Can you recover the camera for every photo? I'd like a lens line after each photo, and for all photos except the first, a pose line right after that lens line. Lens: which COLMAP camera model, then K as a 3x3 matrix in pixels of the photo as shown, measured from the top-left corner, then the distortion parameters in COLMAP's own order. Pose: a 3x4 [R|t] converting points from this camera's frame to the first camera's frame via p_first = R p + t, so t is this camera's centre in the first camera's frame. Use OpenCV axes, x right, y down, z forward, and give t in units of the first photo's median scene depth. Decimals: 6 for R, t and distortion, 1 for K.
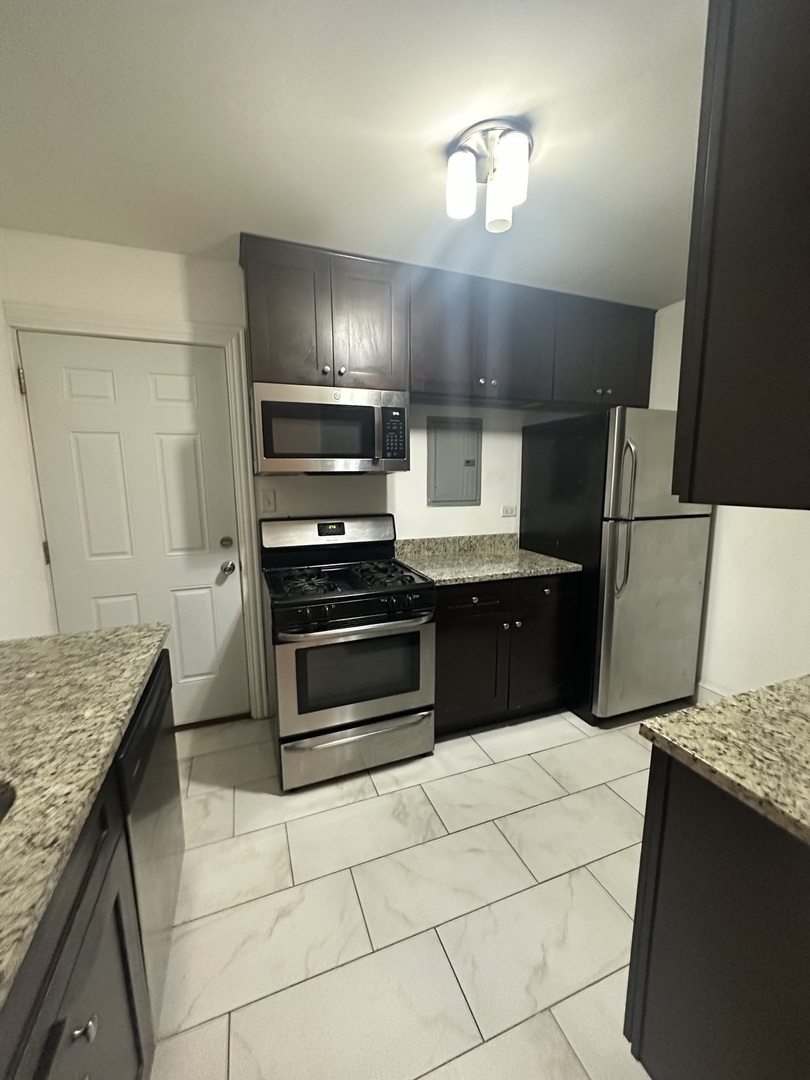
lens RADIAL K [[434.1, 0, 405.0], [0, 434.1, 540.0], [0, 0, 1]] dist [-0.000082, 0.000433]
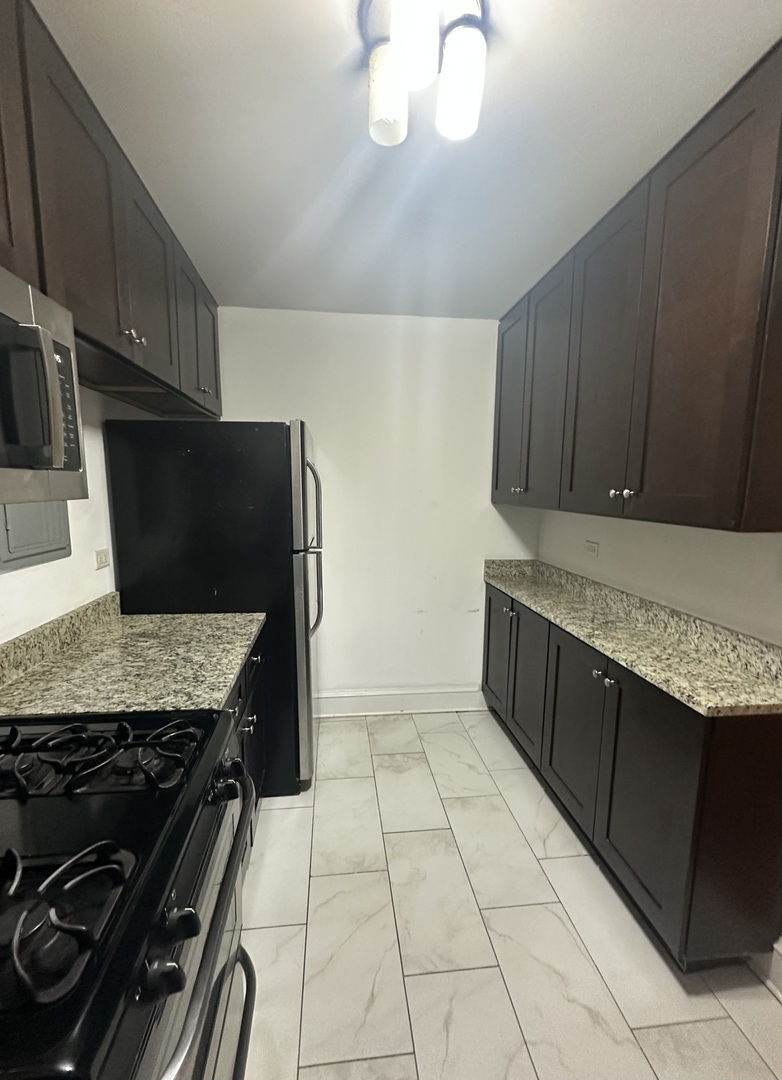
lens RADIAL K [[469.7, 0, 390.0], [0, 469.7, 558.5], [0, 0, 1]] dist [-0.001102, -0.000123]
pose [[0.250540, -0.139809, 0.957958, -0.443809], [0.135577, 0.984833, 0.108273, -0.131171], [-0.958566, 0.102751, 0.265695, 0.702431]]
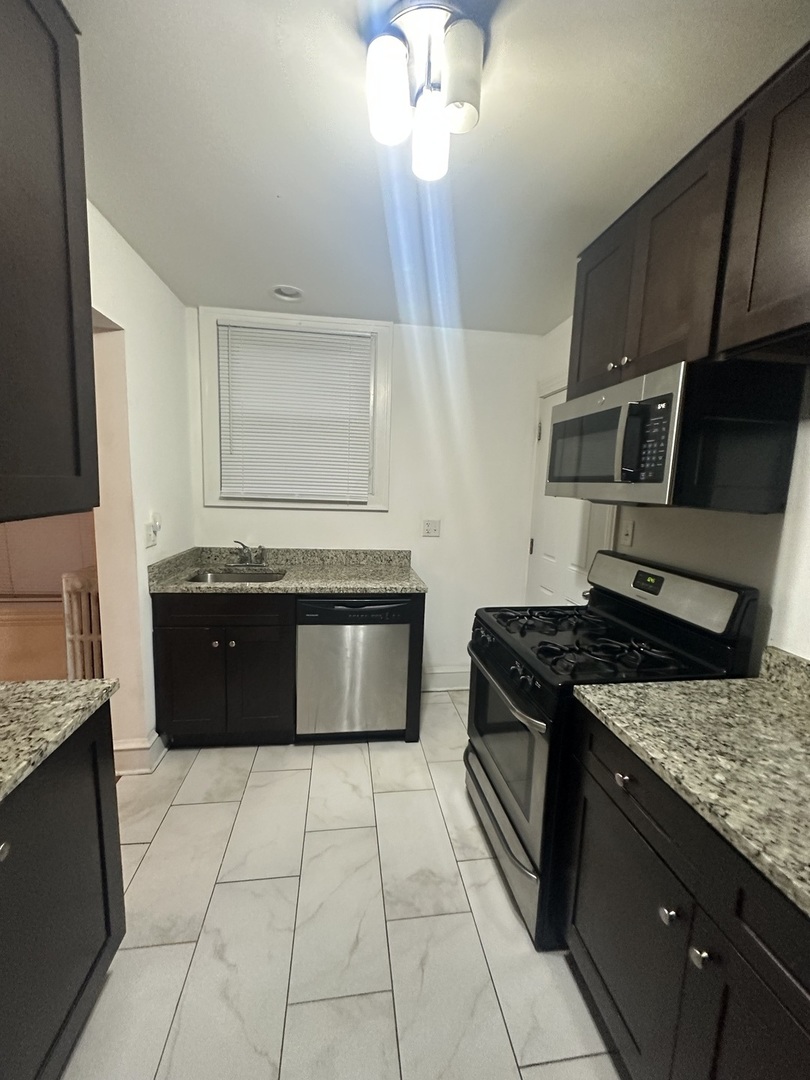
lens RADIAL K [[434.1, 0, 405.0], [0, 434.1, 540.0], [0, 0, 1]] dist [-0.000082, 0.000433]
pose [[-0.224009, 0.128503, -0.966078, 0.744715], [-0.184233, 0.967813, 0.171453, -0.177321], [0.957015, 0.216391, -0.193124, 0.948574]]
